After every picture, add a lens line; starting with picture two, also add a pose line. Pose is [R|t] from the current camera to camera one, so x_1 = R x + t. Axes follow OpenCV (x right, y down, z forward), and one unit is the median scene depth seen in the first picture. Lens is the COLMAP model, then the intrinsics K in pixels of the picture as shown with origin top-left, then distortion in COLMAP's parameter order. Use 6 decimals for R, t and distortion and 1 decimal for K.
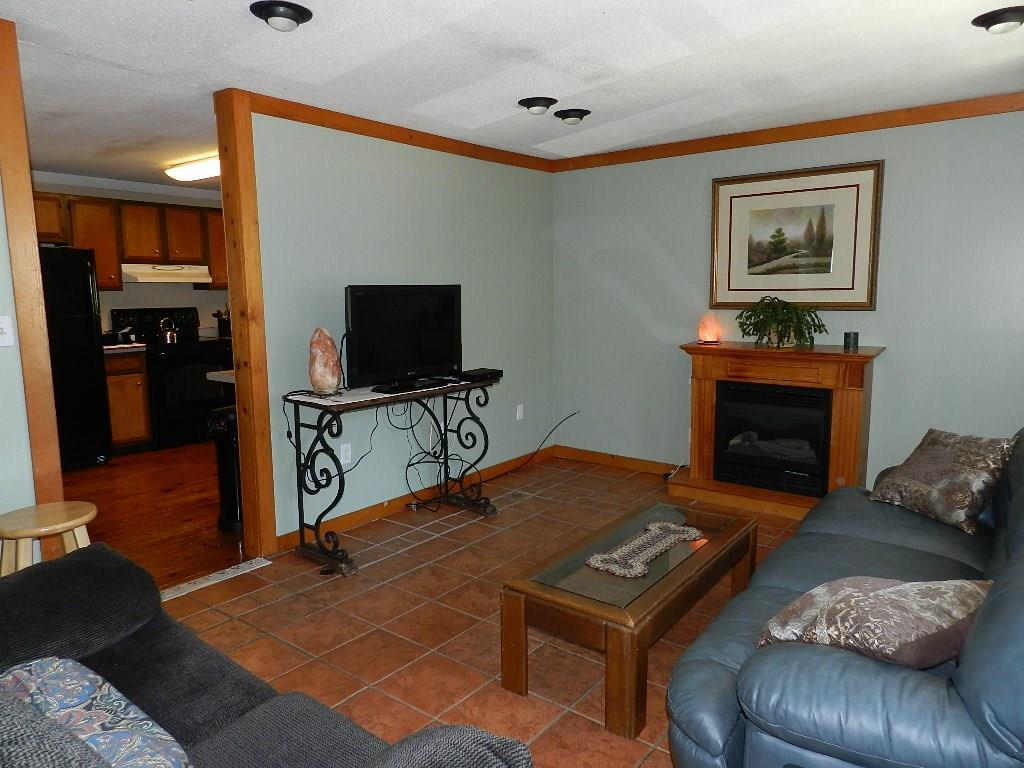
lens RADIAL K [[695.6, 0, 509.2], [0, 695.6, 382.9], [0, 0, 1]] dist [0.022660, -0.002918]
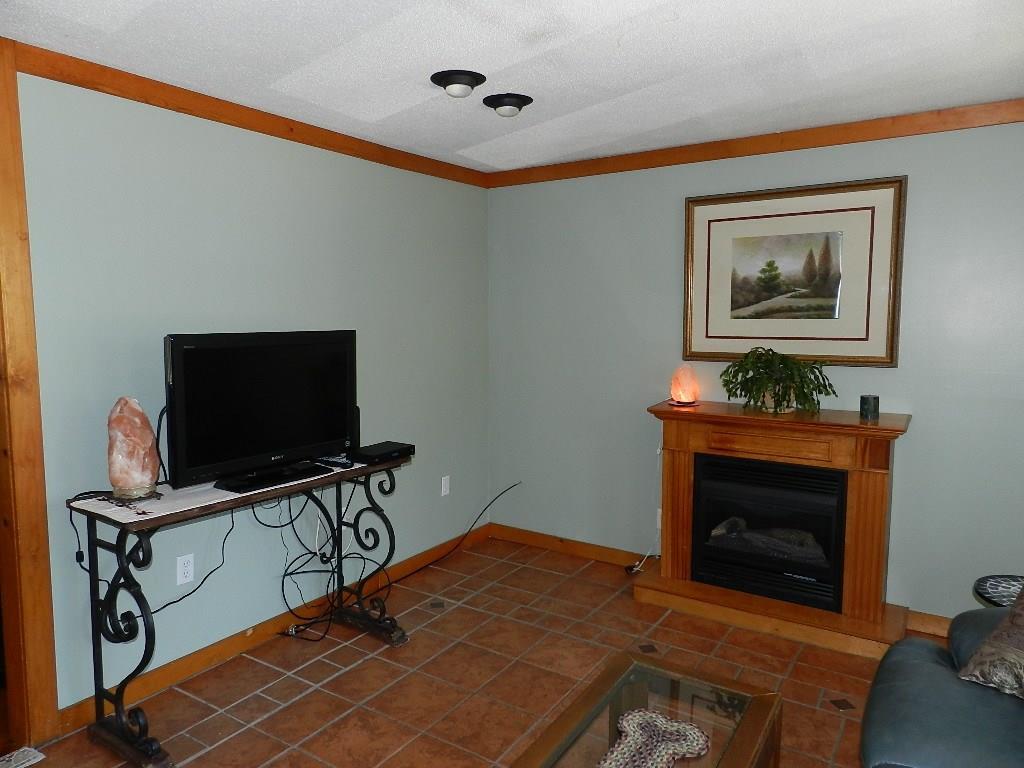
lens RADIAL K [[695.6, 0, 509.2], [0, 695.6, 382.9], [0, 0, 1]] dist [0.022660, -0.002918]
pose [[0.996973, 0.003188, 0.077682, 0.032335], [-0.000065, 0.999193, -0.040171, -0.053615], [-0.077747, 0.040045, 0.996169, 0.251570]]
